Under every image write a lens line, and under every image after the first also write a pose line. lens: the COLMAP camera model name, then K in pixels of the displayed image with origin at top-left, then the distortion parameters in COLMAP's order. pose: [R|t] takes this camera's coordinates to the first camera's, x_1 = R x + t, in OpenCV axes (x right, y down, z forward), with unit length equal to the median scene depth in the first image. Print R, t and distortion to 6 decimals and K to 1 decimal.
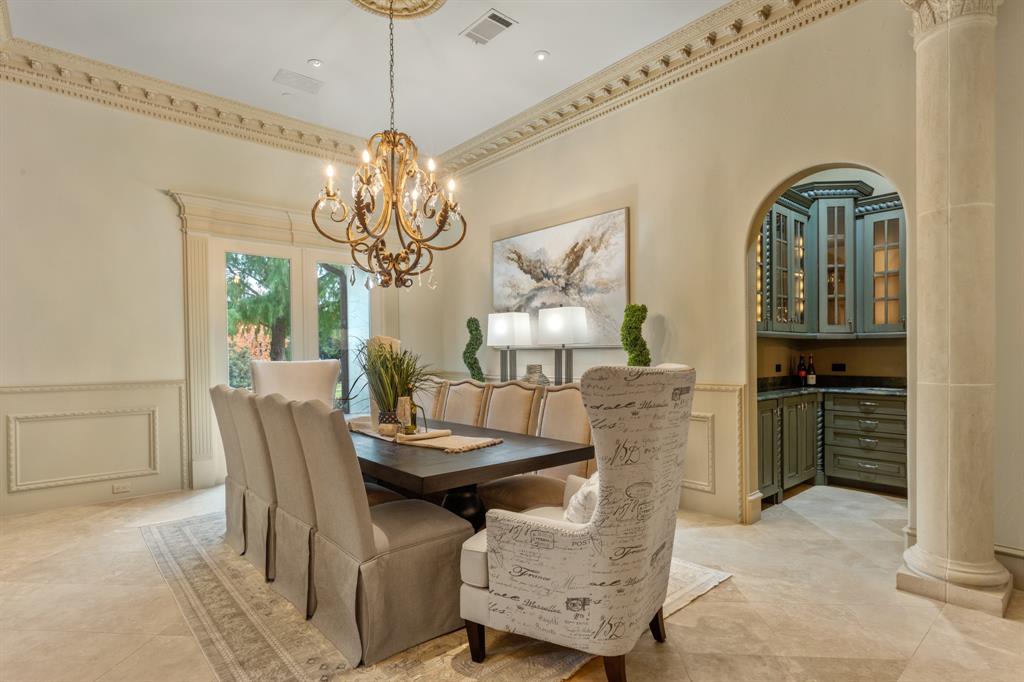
lens RADIAL K [[514.2, 0, 501.6], [0, 514.2, 358.5], [0, 0, 1]] dist [-0.004296, 0.001937]
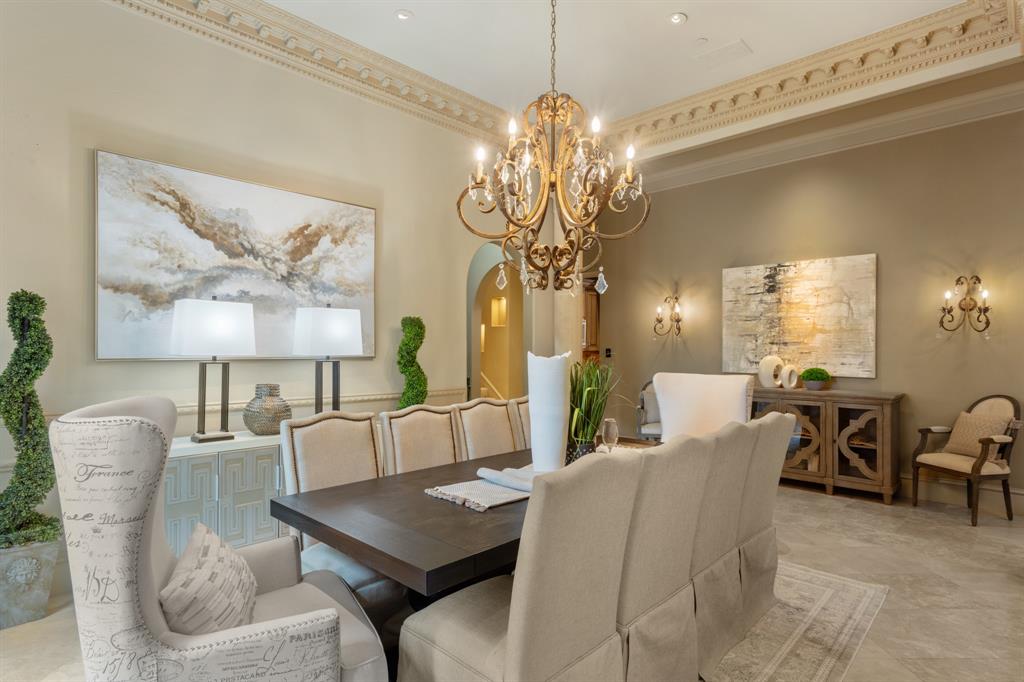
lens RADIAL K [[549.8, 0, 511.3], [0, 549.8, 342.6], [0, 0, 1]] dist [0.006731, 0.000766]
pose [[-0.088744, 0.020450, 0.995845, -0.700633], [0.007761, 0.999773, -0.019839, -0.026878], [-0.996024, 0.005968, -0.088882, 0.764717]]
